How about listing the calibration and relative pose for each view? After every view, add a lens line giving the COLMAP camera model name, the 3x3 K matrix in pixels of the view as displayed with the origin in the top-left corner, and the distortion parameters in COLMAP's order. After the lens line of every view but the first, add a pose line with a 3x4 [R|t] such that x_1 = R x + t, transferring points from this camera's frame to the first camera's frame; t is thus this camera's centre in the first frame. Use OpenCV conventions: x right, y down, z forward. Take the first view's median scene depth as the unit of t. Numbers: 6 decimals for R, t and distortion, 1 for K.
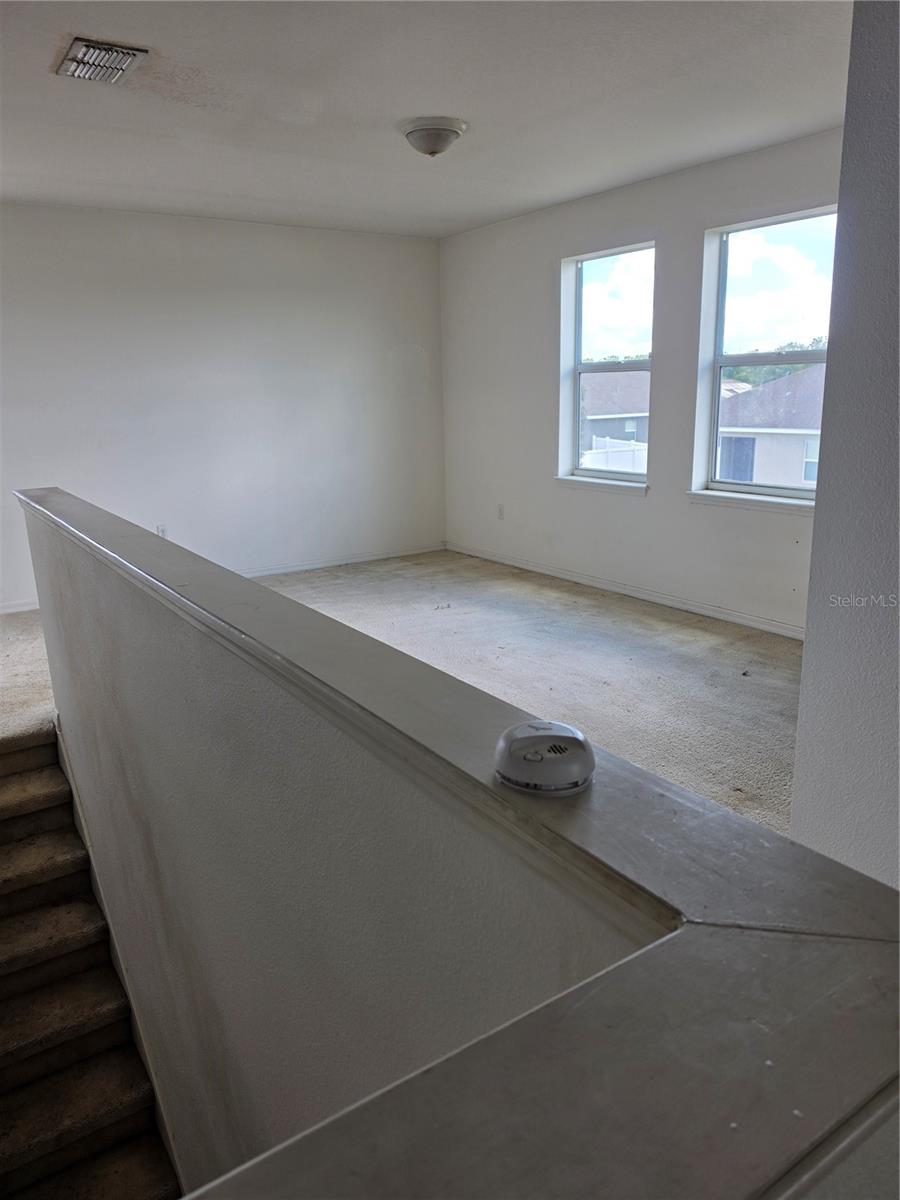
lens RADIAL K [[824.5, 0, 445.3], [0, 824.5, 596.8], [0, 0, 1]] dist [0.012753, -0.043818]
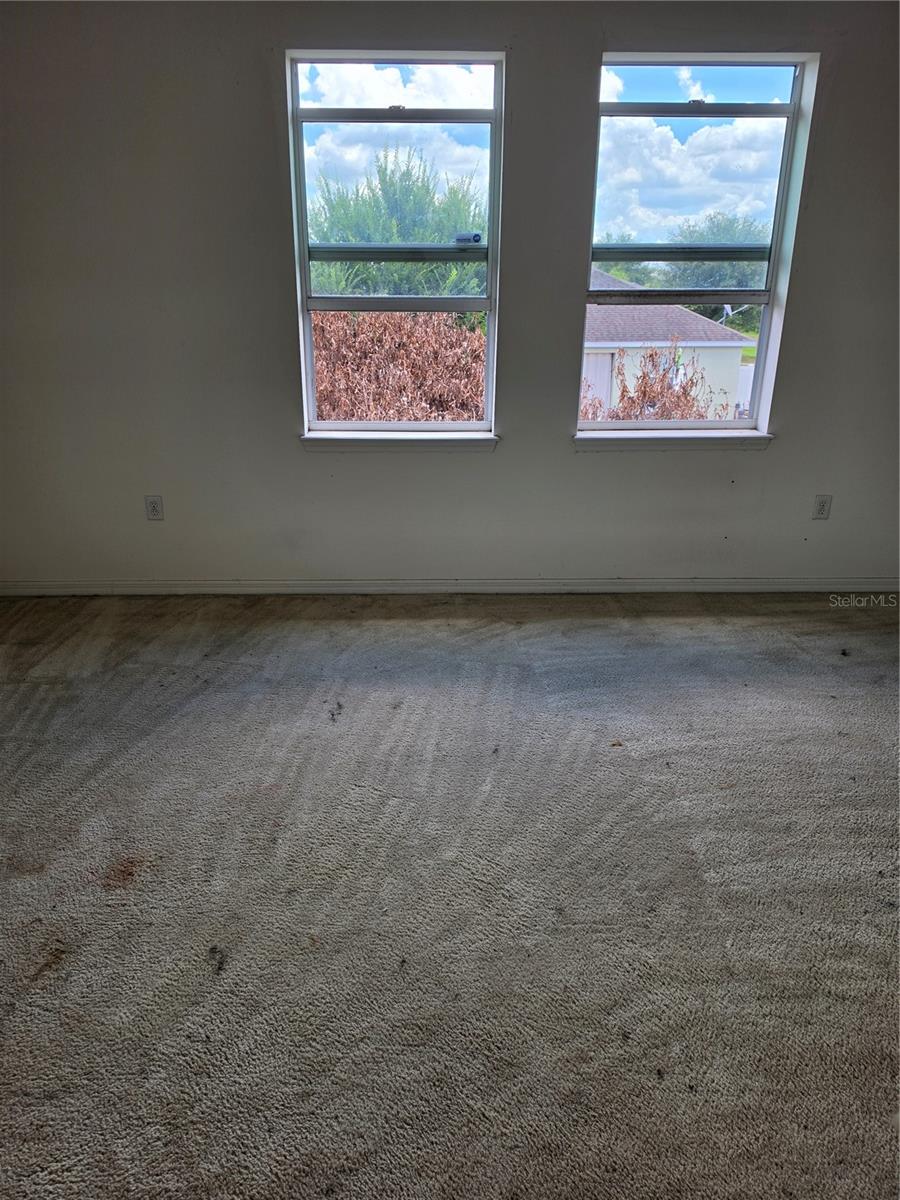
lens RADIAL K [[824.5, 0, 450.0], [0, 824.5, 595.8], [0, 0, 1]] dist [0.012753, -0.043818]
pose [[0.542315, -0.274596, 0.794035, -0.388315], [0.192088, 0.960574, 0.200996, -0.161389], [-0.817922, 0.043521, 0.573681, 0.679560]]
